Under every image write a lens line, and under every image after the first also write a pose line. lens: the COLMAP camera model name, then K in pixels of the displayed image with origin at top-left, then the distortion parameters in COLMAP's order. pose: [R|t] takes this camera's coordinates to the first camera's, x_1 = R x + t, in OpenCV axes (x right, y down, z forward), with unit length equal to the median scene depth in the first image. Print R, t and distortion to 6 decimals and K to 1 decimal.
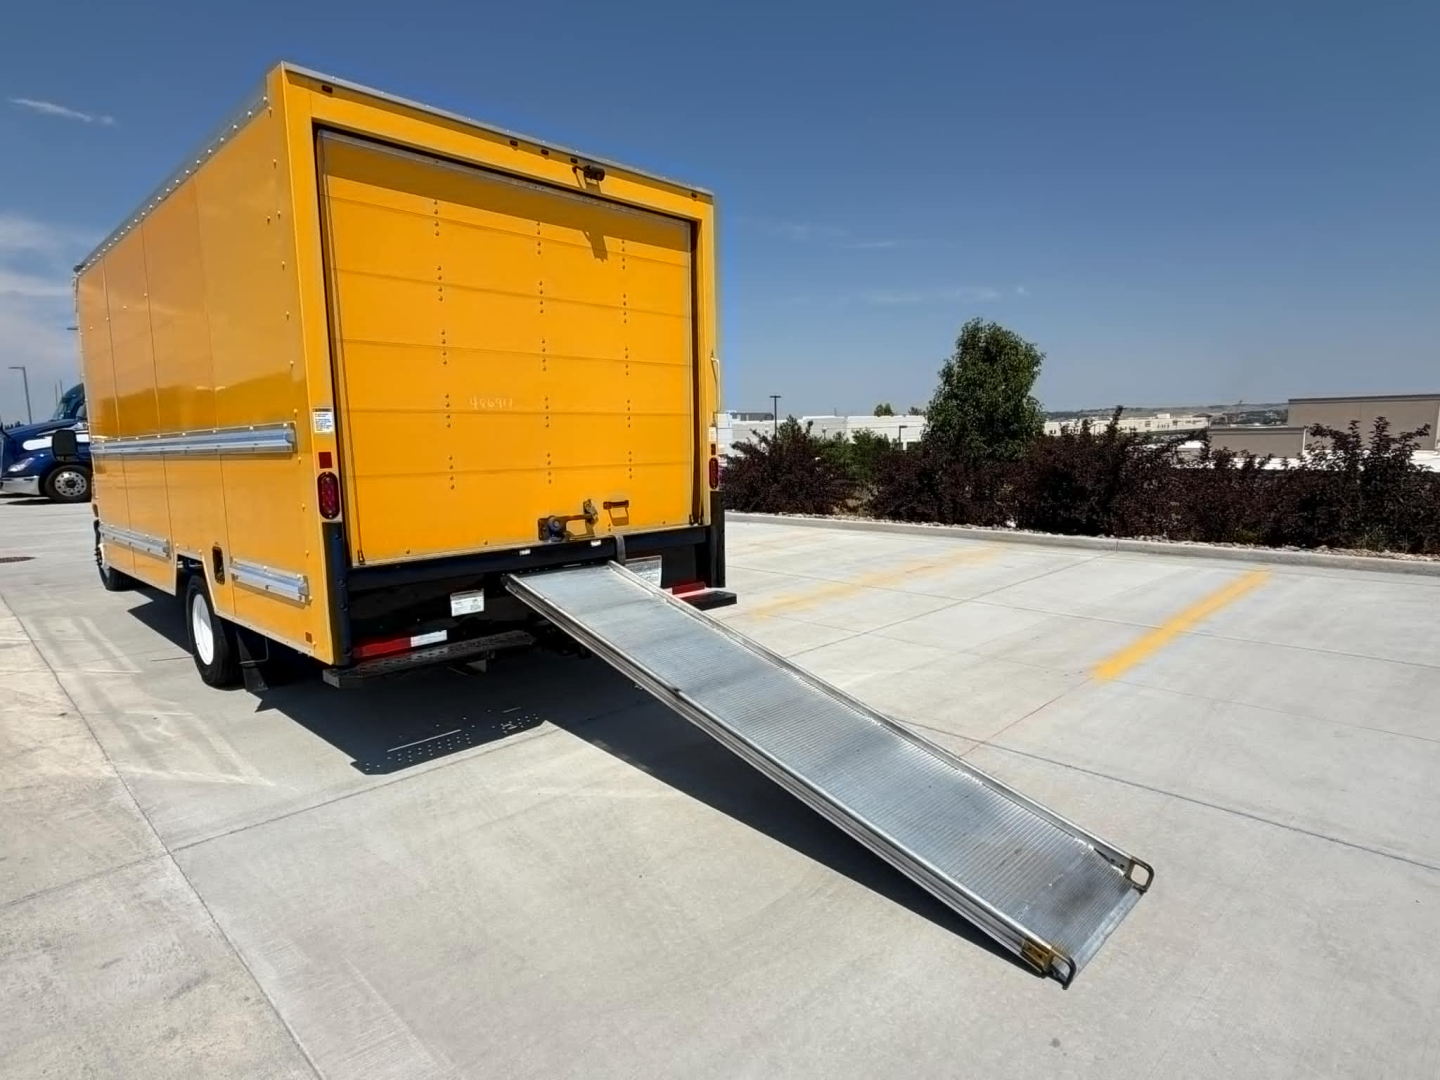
lens RADIAL K [[806.4, 0, 720.2], [0, 806.4, 536.9], [0, 0, 1]] dist [0.000858, 0.002479]
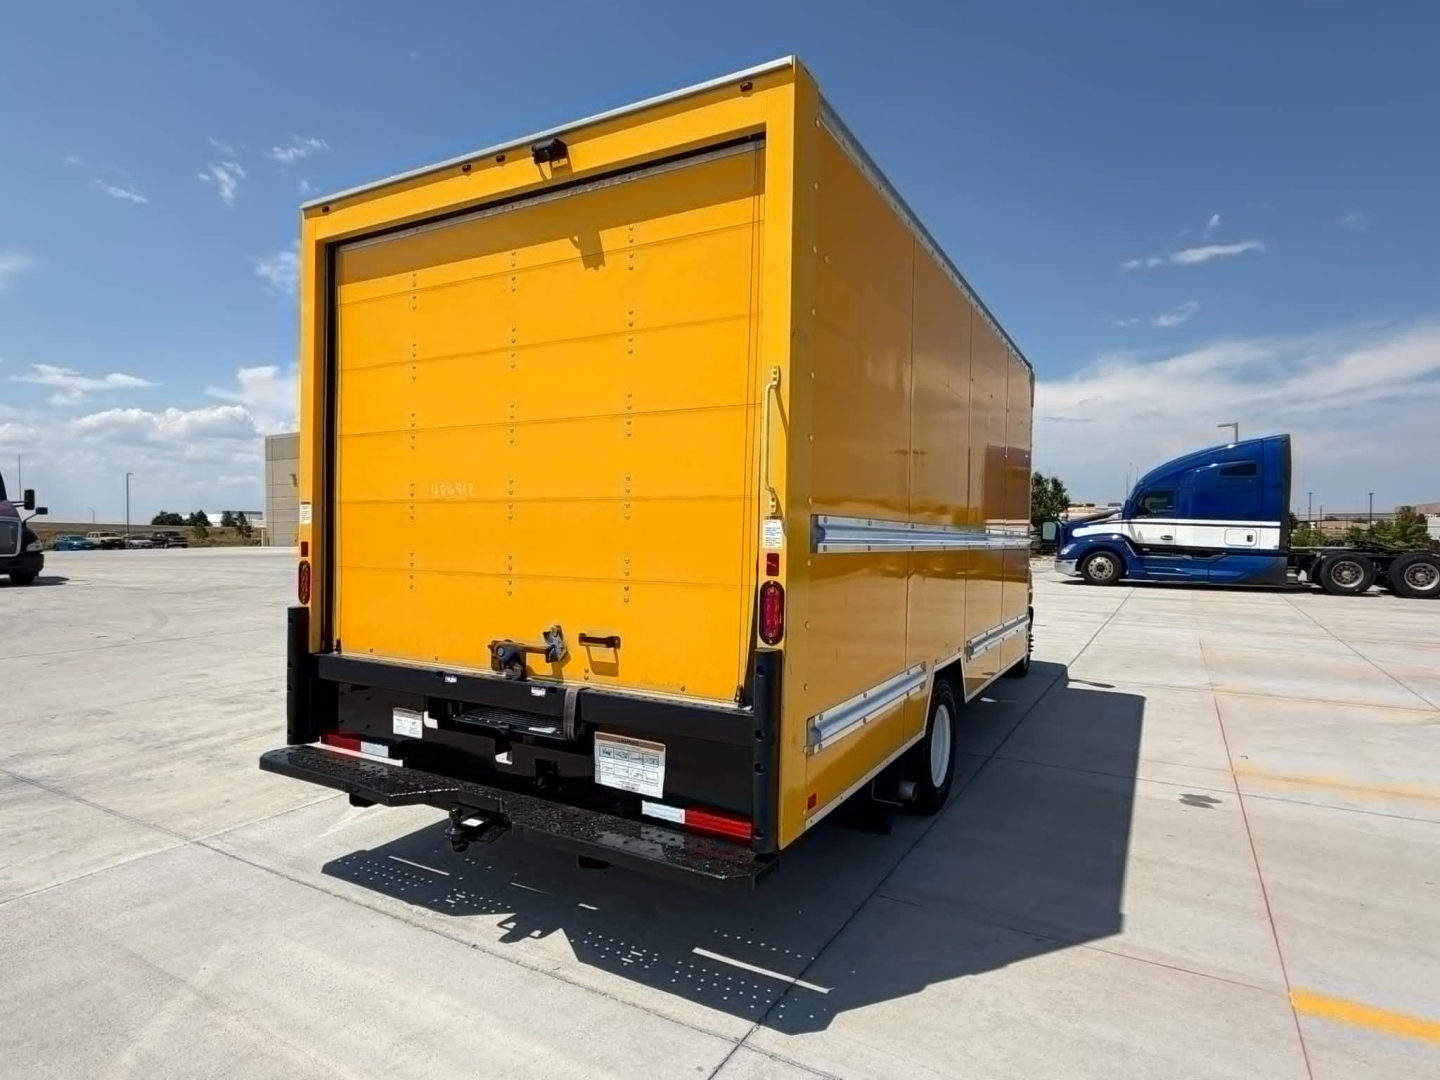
lens RADIAL K [[806.4, 0, 720.0], [0, 806.4, 540.1], [0, 0, 1]] dist [0.000858, 0.002479]
pose [[0.250900, 0.029676, -0.967558, 0.544849], [-0.131658, 0.991288, -0.003736, -0.139034], [0.959018, 0.128324, 0.252621, 0.995880]]
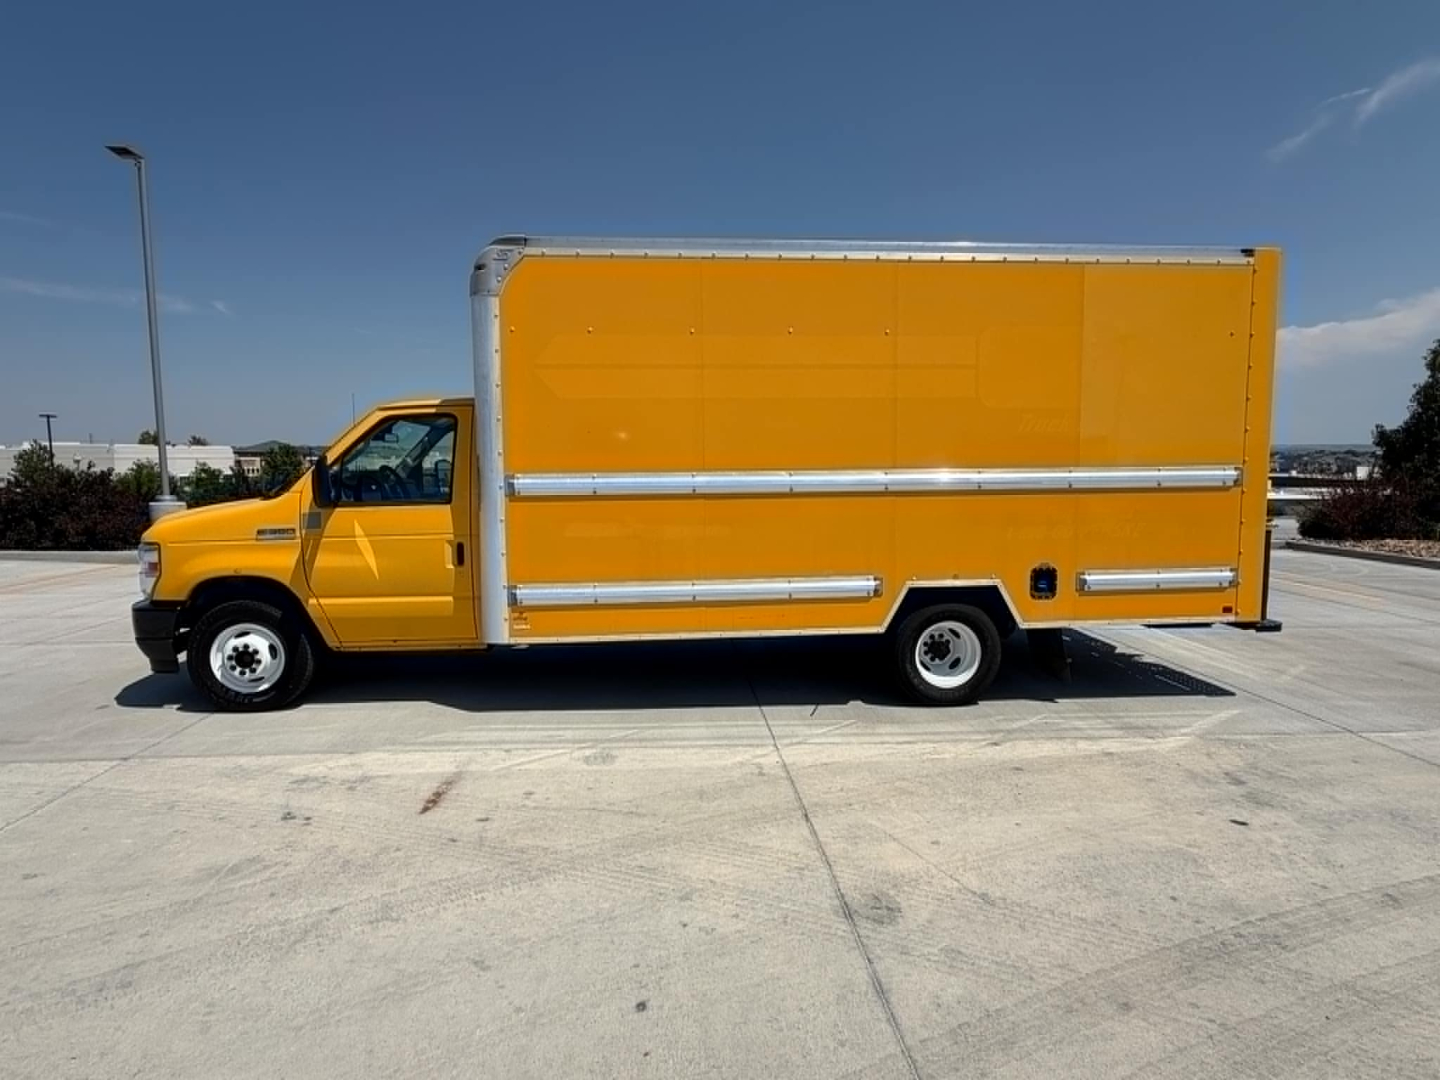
lens RADIAL K [[806.4, 0, 721.6], [0, 806.4, 536.3], [0, 0, 1]] dist [0.000858, 0.002479]
pose [[0.655457, -0.053928, 0.753305, -1.880902], [0.086156, 0.996275, -0.003643, -0.068822], [-0.750302, 0.067290, 0.657661, 0.602872]]
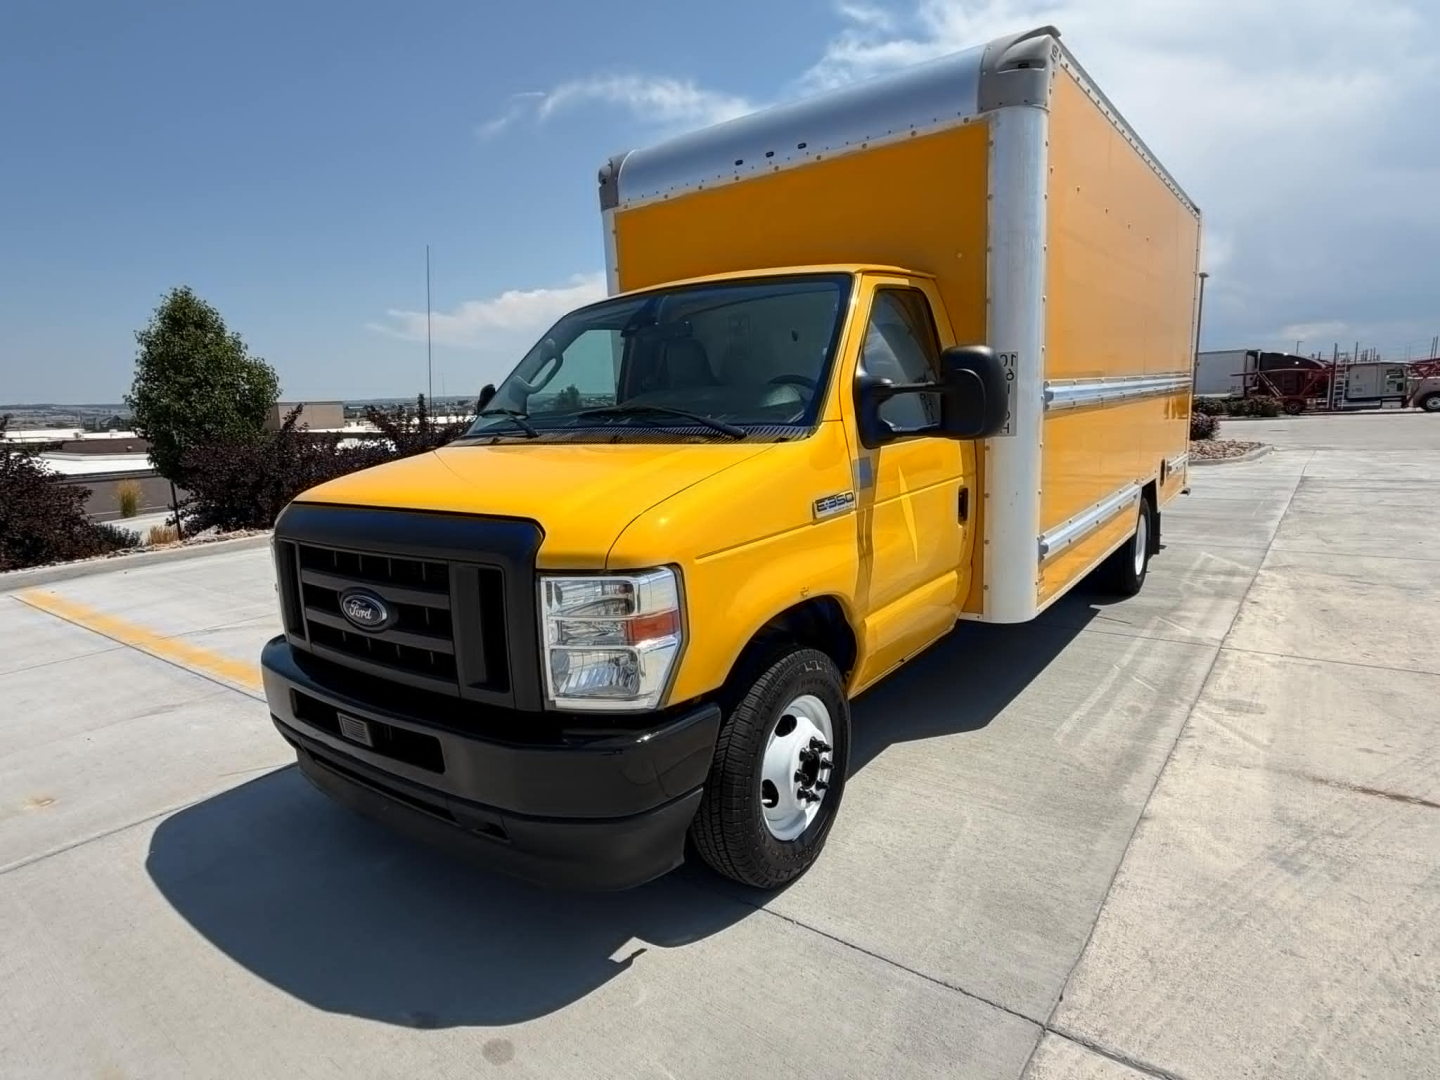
lens RADIAL K [[806.4, 0, 713.0], [0, 806.4, 547.7], [0, 0, 1]] dist [0.000858, 0.002479]
pose [[-0.119602, -0.157491, 0.980251, -1.999209], [0.166264, 0.970217, 0.176166, -0.231930], [-0.978801, 0.184050, -0.089855, 2.111473]]
